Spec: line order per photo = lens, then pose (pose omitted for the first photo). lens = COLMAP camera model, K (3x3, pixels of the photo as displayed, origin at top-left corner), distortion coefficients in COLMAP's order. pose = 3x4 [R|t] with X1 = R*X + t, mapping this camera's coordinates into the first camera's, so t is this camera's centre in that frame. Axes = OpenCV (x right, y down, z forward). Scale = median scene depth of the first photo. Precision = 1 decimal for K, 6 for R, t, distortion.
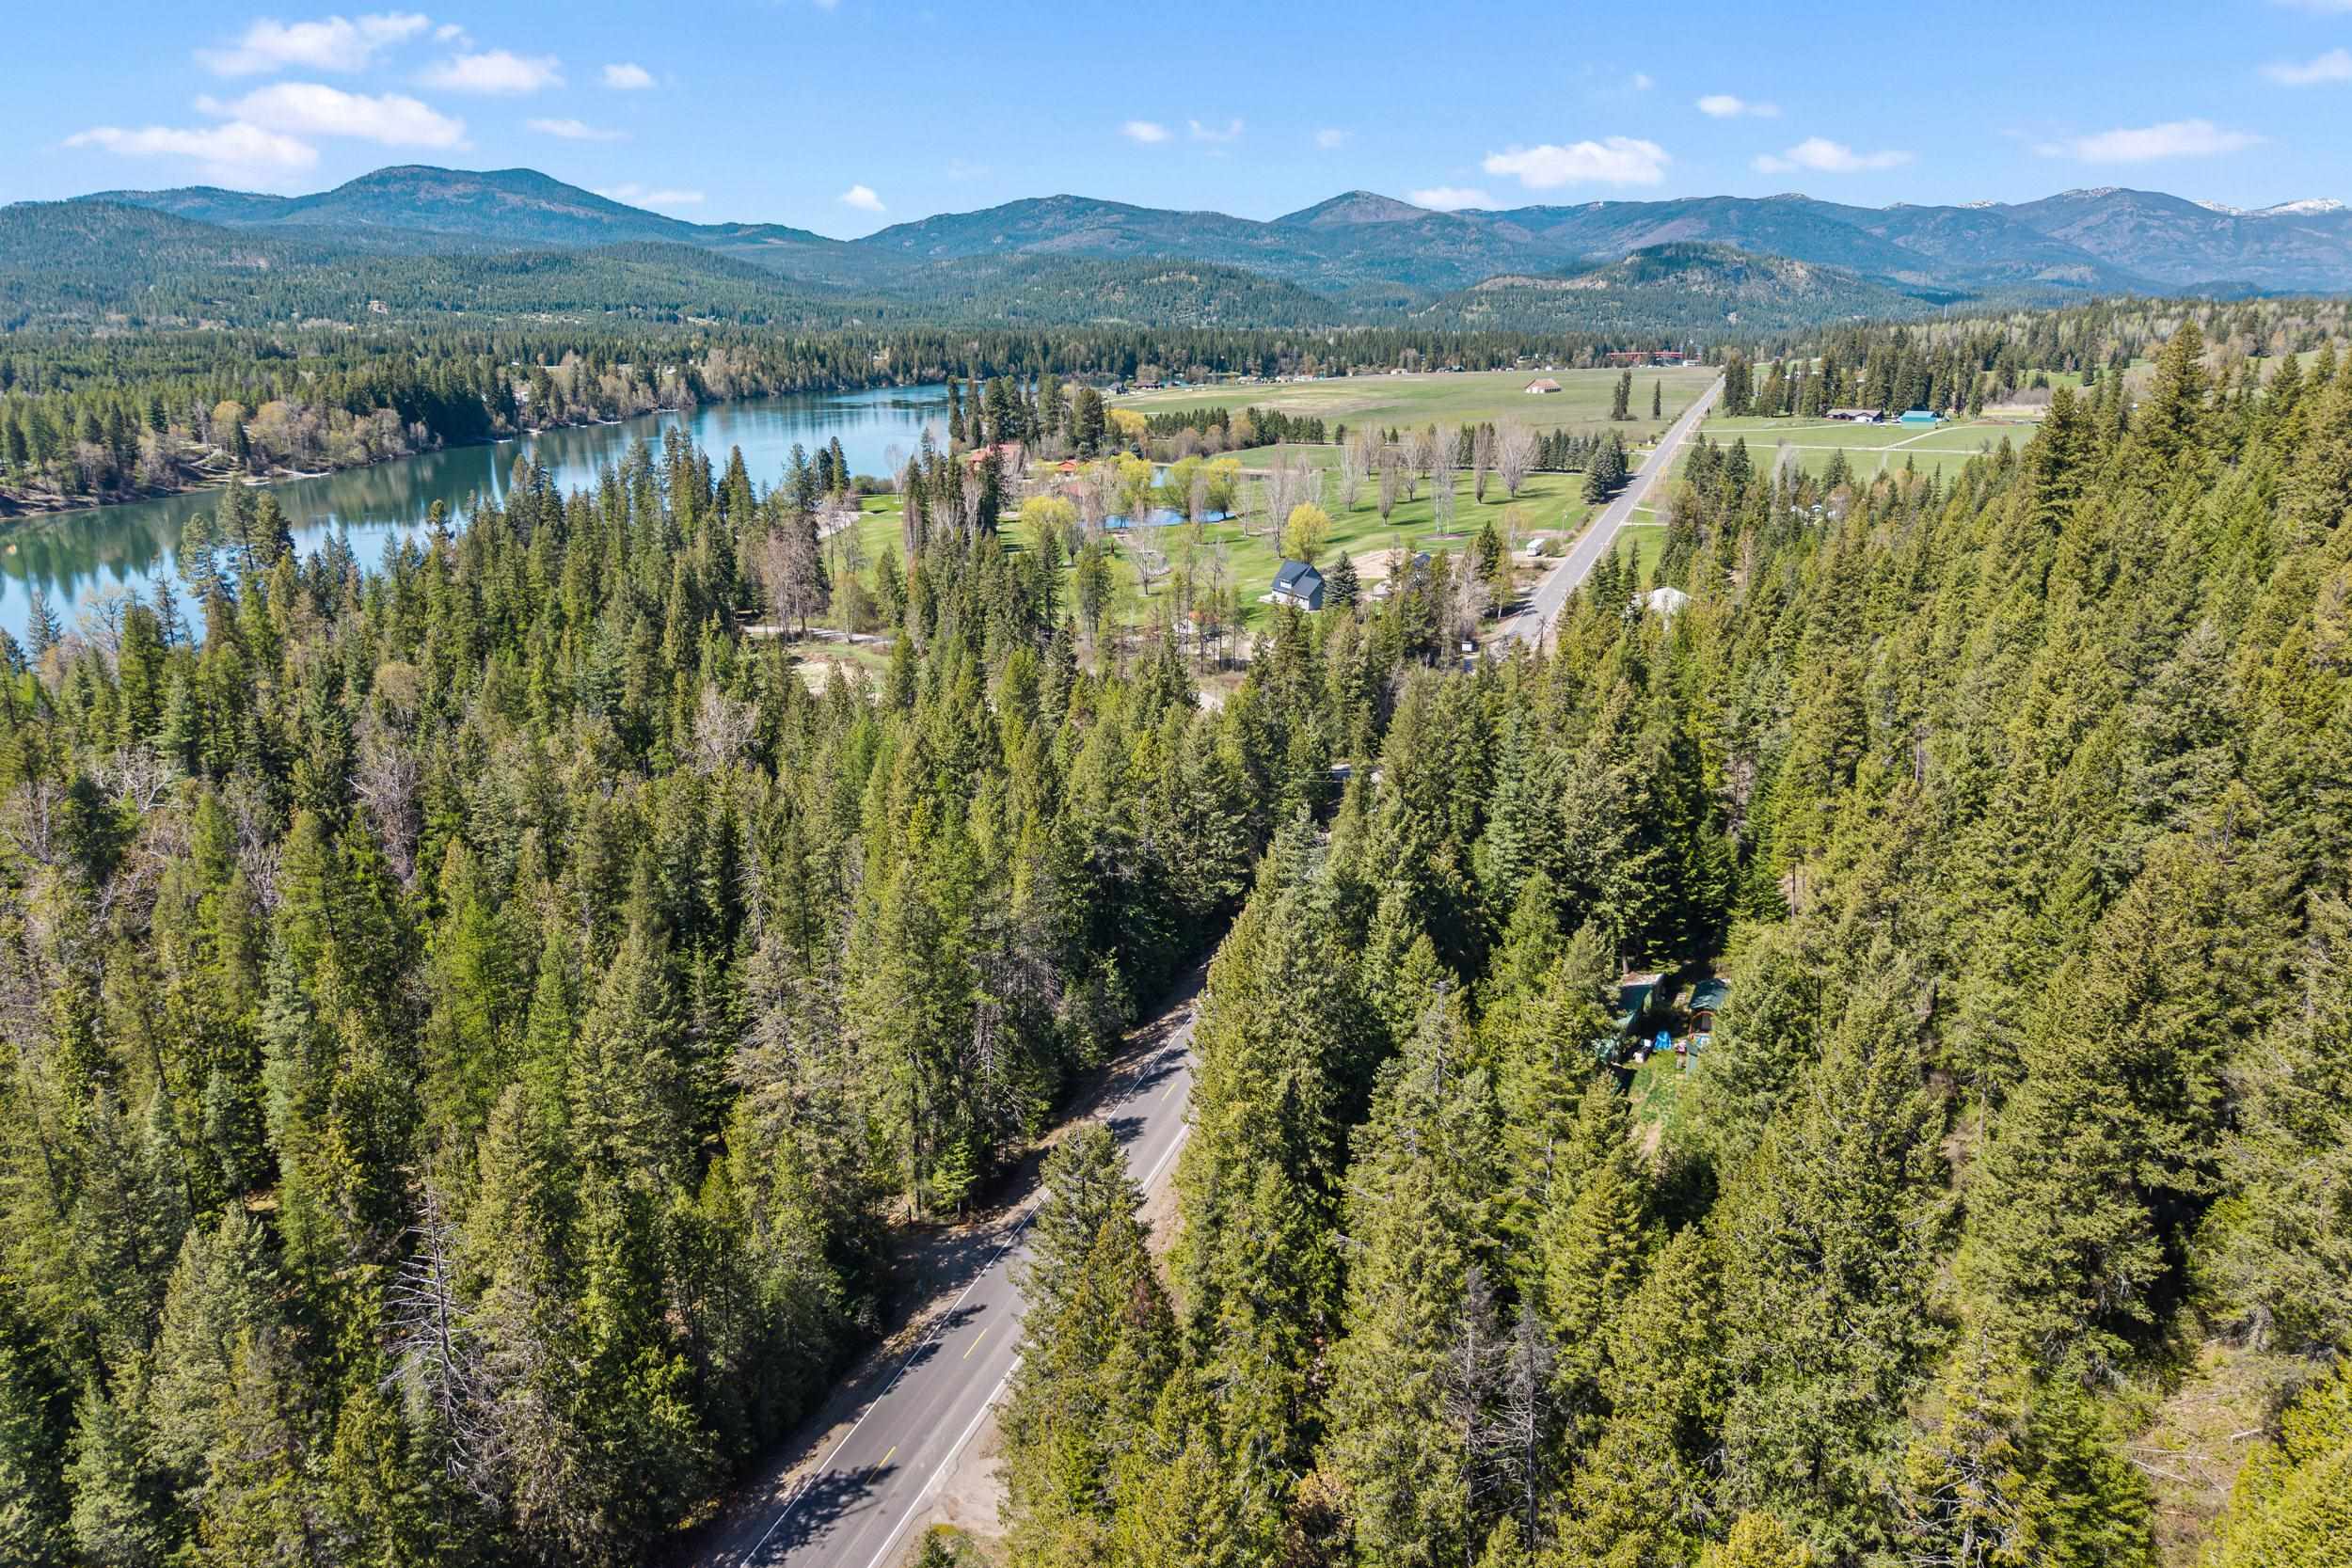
lens RADIAL K [[1557.0, 0, 1180.6], [0, 1557.0, 789.1], [0, 0, 1]] dist [0.007527, -0.014514]
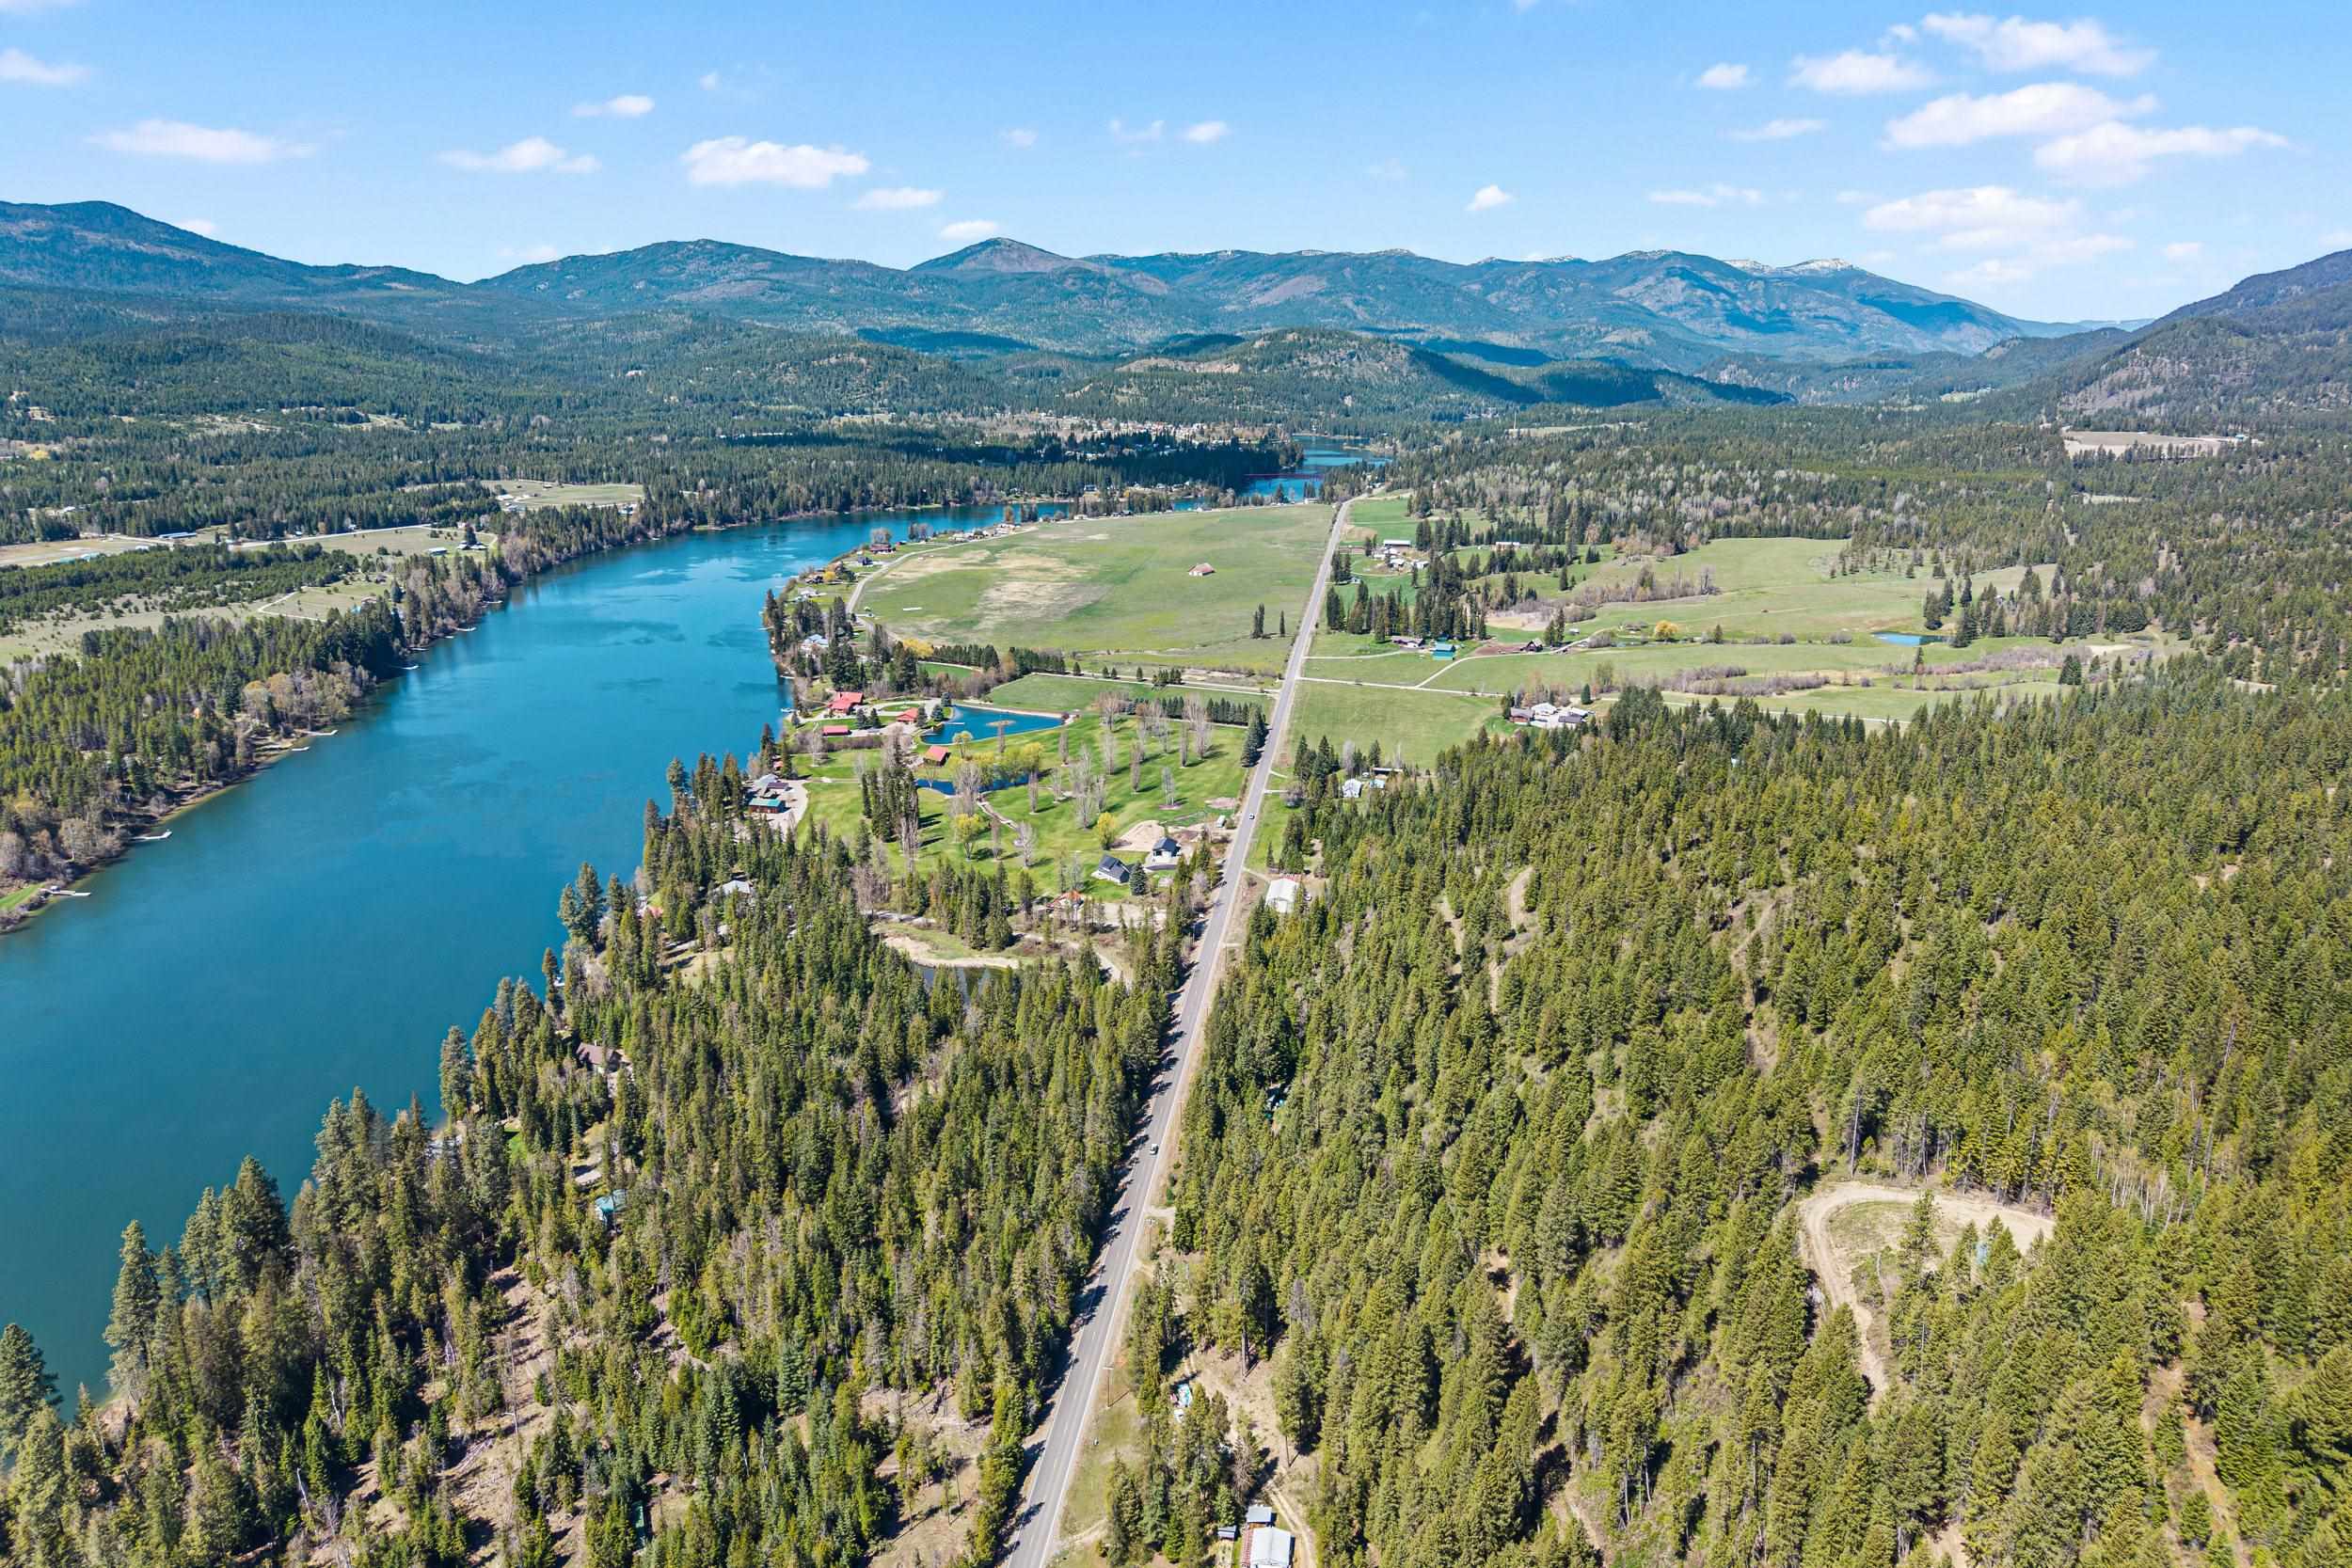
lens RADIAL K [[1557.0, 0, 1180.6], [0, 1557.0, 789.1], [0, 0, 1]] dist [0.007527, -0.014514]
pose [[0.975926, -0.050307, 0.212222, -0.126141], [0.053256, 0.998547, -0.008197, -0.104709], [-0.211501, 0.019302, 0.977187, -0.482886]]
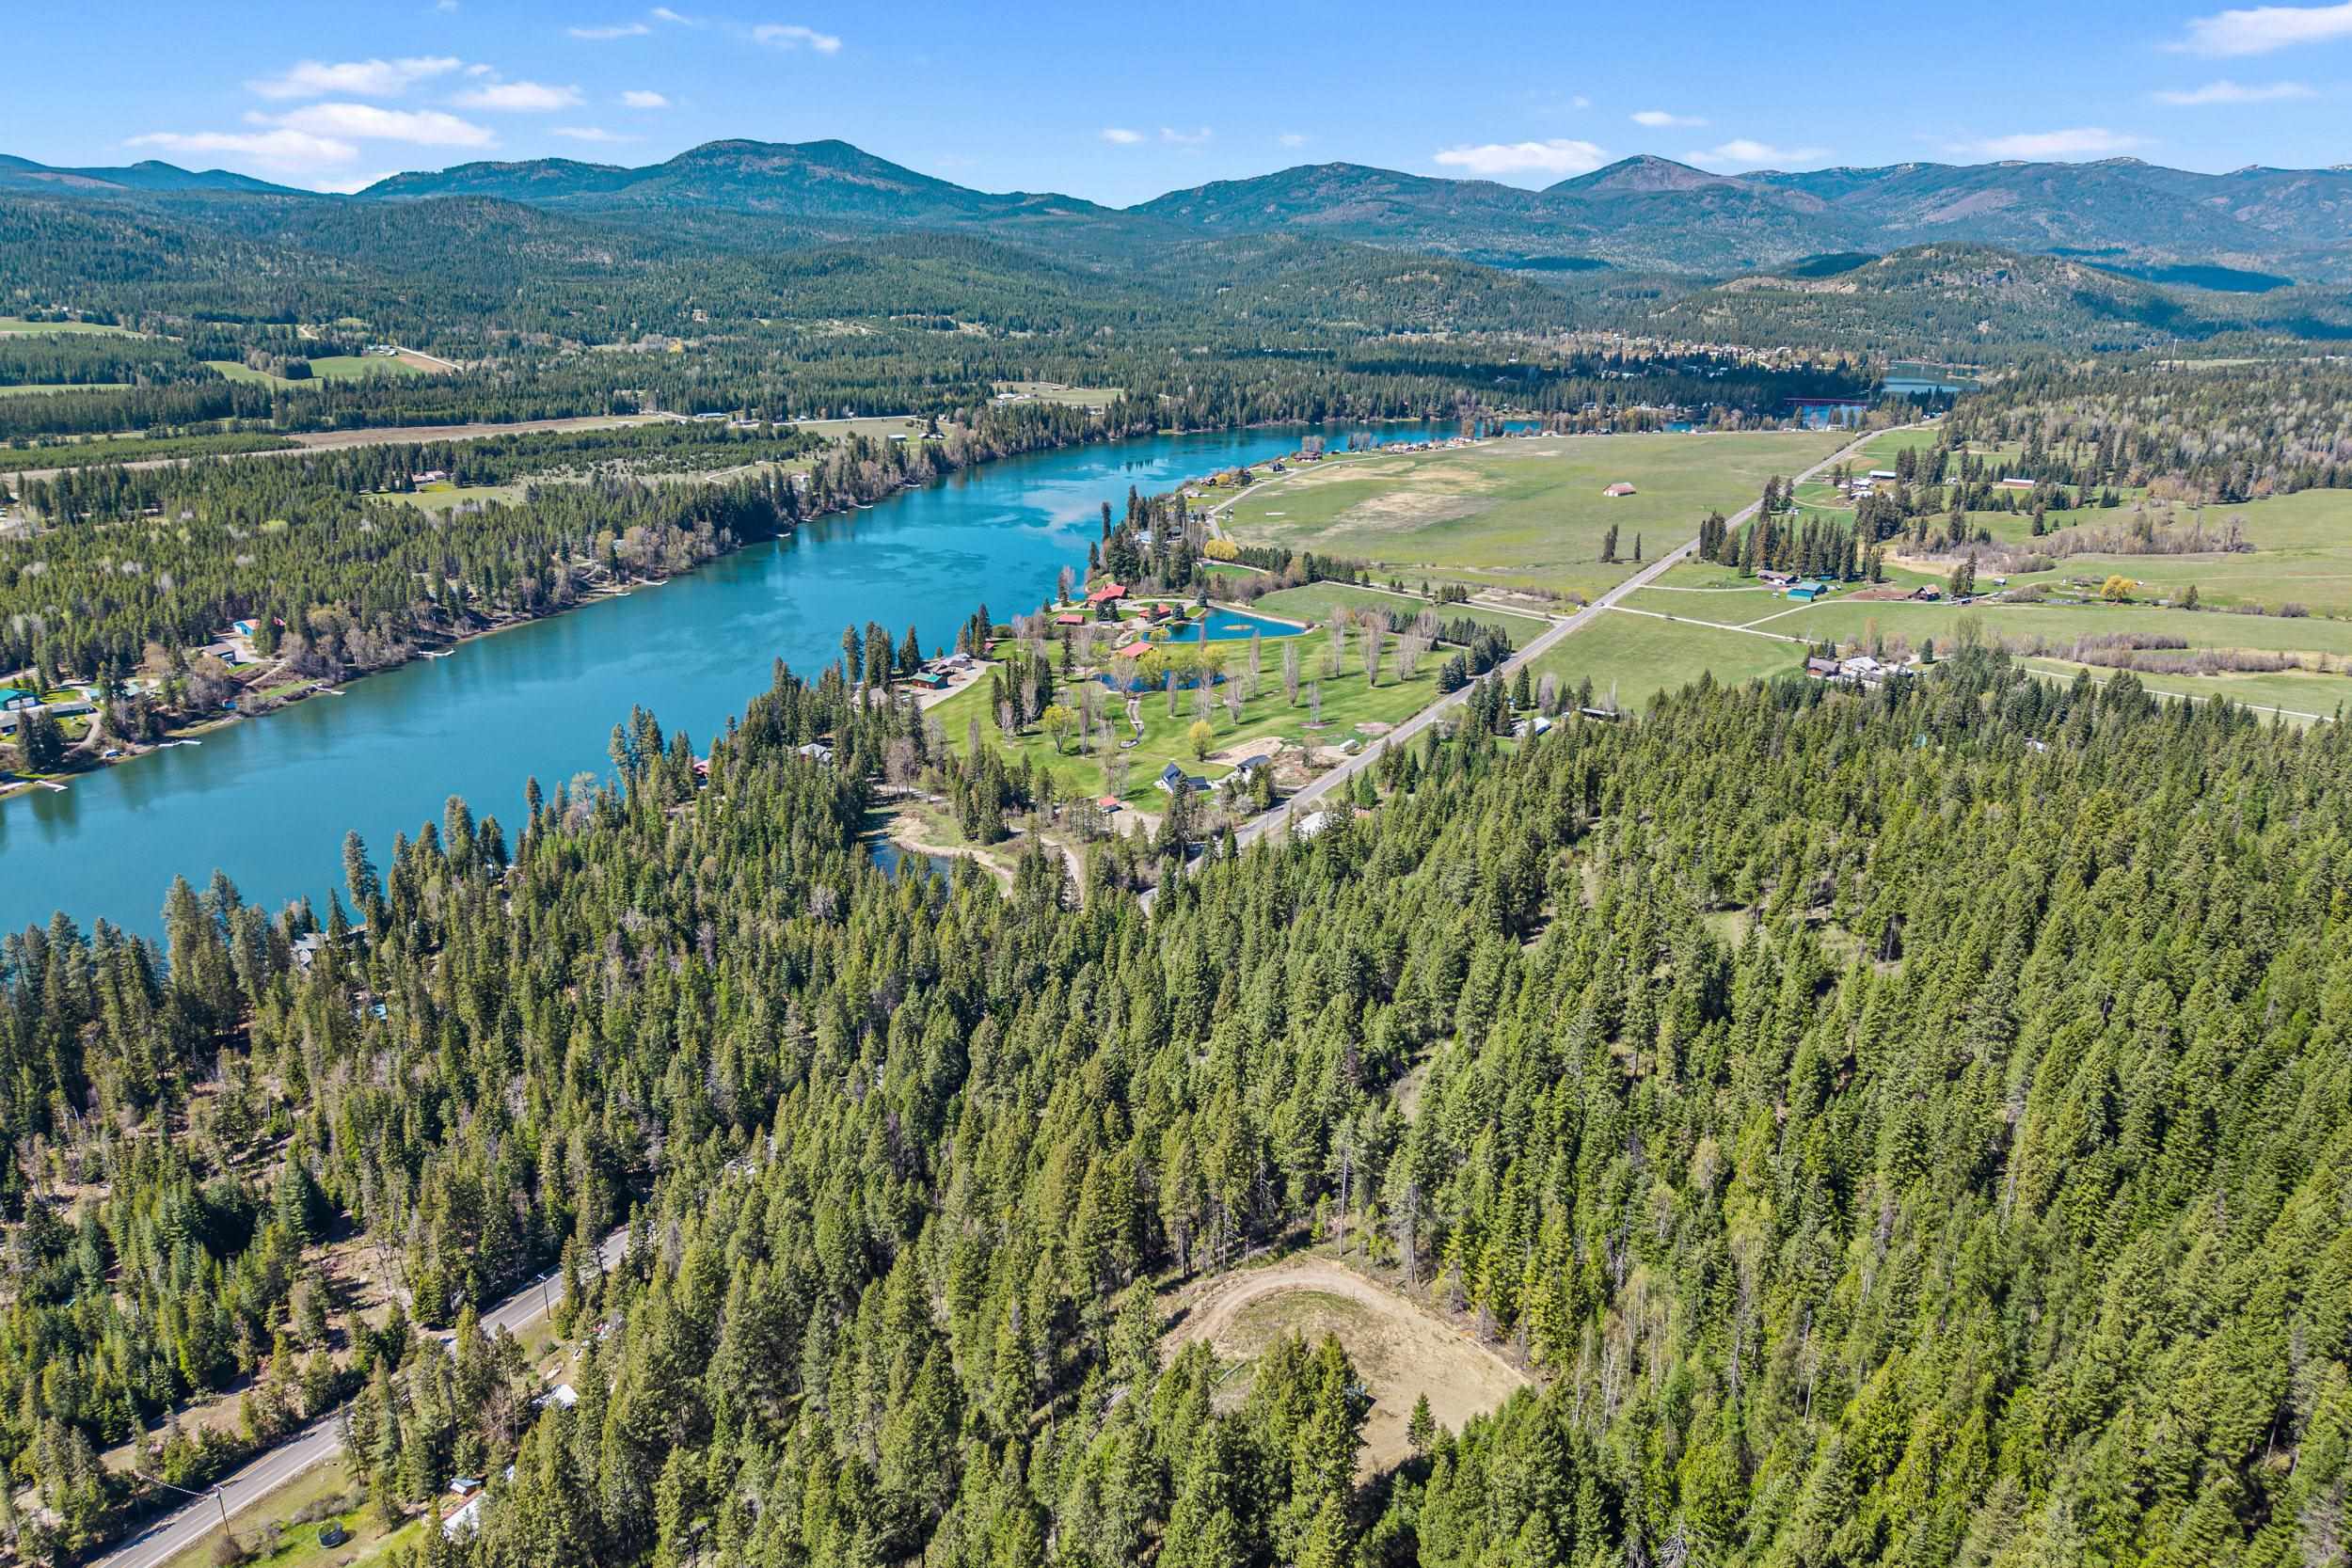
lens RADIAL K [[1557.0, 0, 1180.6], [0, 1557.0, 789.1], [0, 0, 1]] dist [0.007527, -0.014514]
pose [[0.985014, 0.065190, -0.159681, 0.184536], [-0.060272, 0.997552, 0.035455, -0.090604], [0.161601, -0.025299, 0.986532, -0.389786]]
